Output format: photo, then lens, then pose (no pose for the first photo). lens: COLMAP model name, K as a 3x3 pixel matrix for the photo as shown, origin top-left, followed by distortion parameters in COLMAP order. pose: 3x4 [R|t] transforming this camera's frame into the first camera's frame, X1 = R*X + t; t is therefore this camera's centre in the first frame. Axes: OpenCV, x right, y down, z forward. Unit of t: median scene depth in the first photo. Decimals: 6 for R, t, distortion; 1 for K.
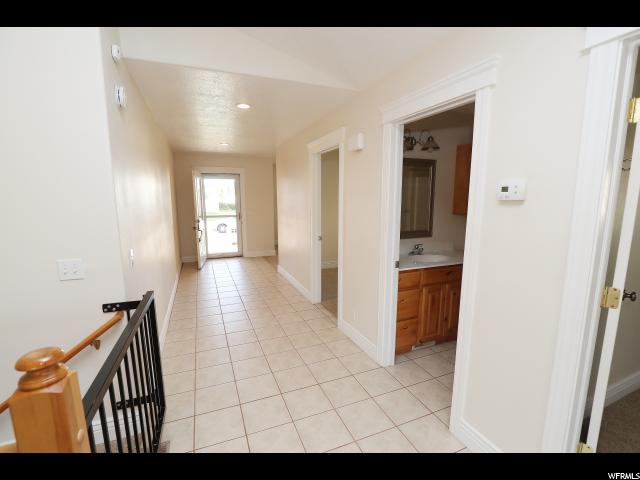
lens RADIAL K [[294.0, 0, 319.8], [0, 294.0, 241.4], [0, 0, 1]] dist [-0.025945, 0.000039]
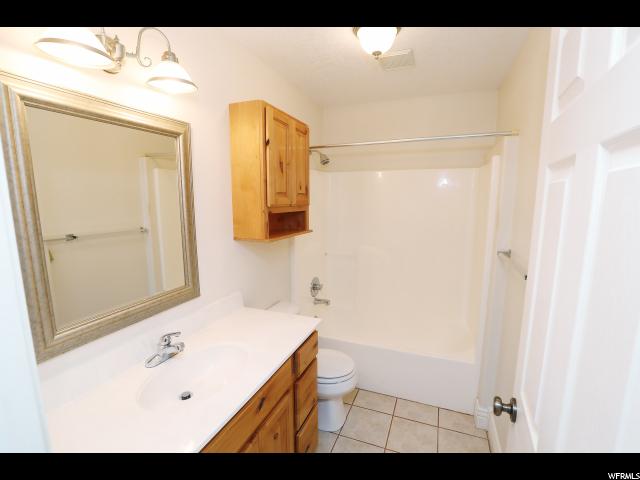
lens RADIAL K [[294.0, 0, 320.7], [0, 294.0, 240.8], [0, 0, 1]] dist [-0.025945, 0.000039]
pose [[0.698365, -0.103902, 0.708161, 0.215131], [0.100905, 0.993818, 0.046305, -0.111783], [-0.708594, 0.039119, 0.704531, 0.578721]]
